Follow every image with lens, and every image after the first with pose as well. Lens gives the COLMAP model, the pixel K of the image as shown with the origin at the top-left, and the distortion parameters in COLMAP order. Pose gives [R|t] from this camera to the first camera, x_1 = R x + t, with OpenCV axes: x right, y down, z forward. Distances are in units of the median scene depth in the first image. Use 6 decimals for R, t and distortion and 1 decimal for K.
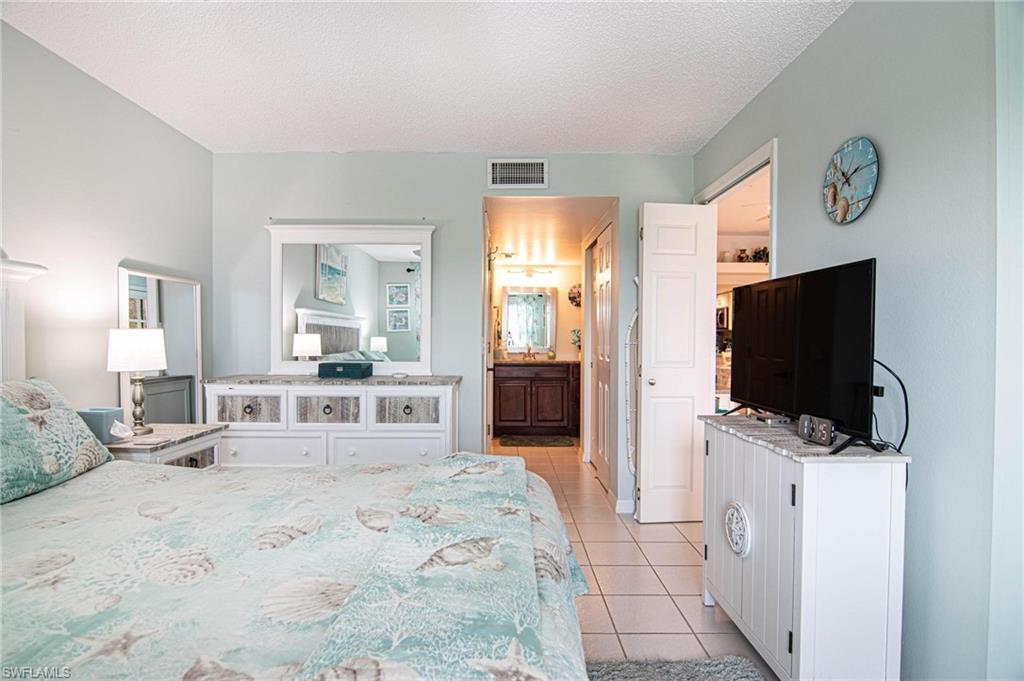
lens RADIAL K [[526.0, 0, 507.8], [0, 526.0, 344.3], [0, 0, 1]] dist [-0.002883, -0.014651]
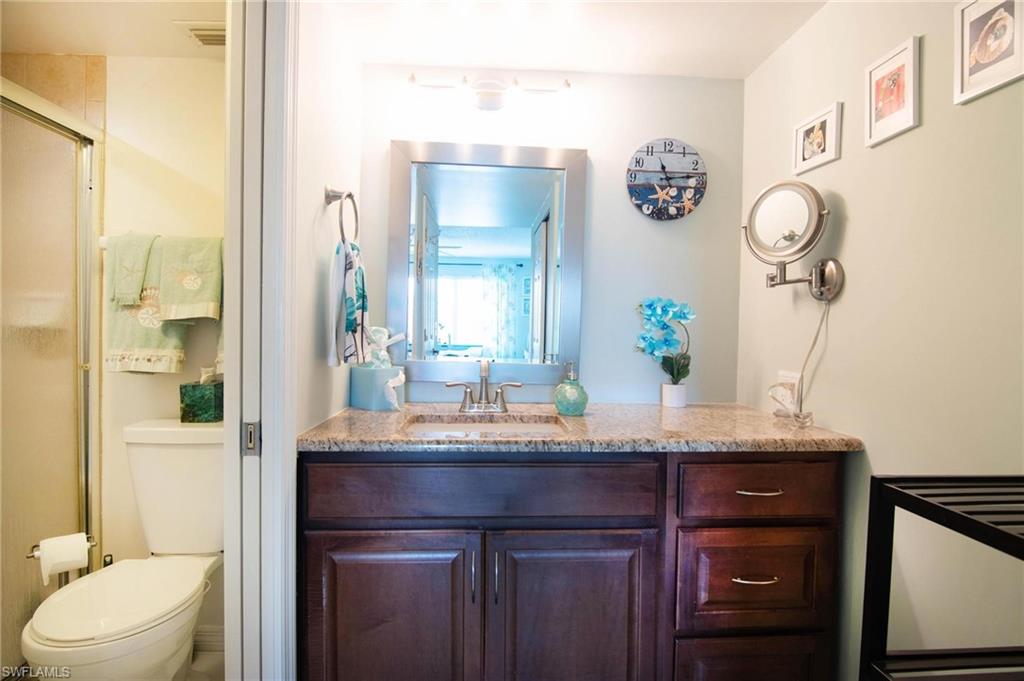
lens RADIAL K [[526.0, 0, 507.8], [0, 526.0, 344.3], [0, 0, 1]] dist [-0.002883, -0.014651]
pose [[0.998864, 0.012357, 0.046032, 0.048523], [-0.013001, 0.999821, 0.013716, -0.009700], [-0.045855, -0.014299, 0.998846, 0.893054]]
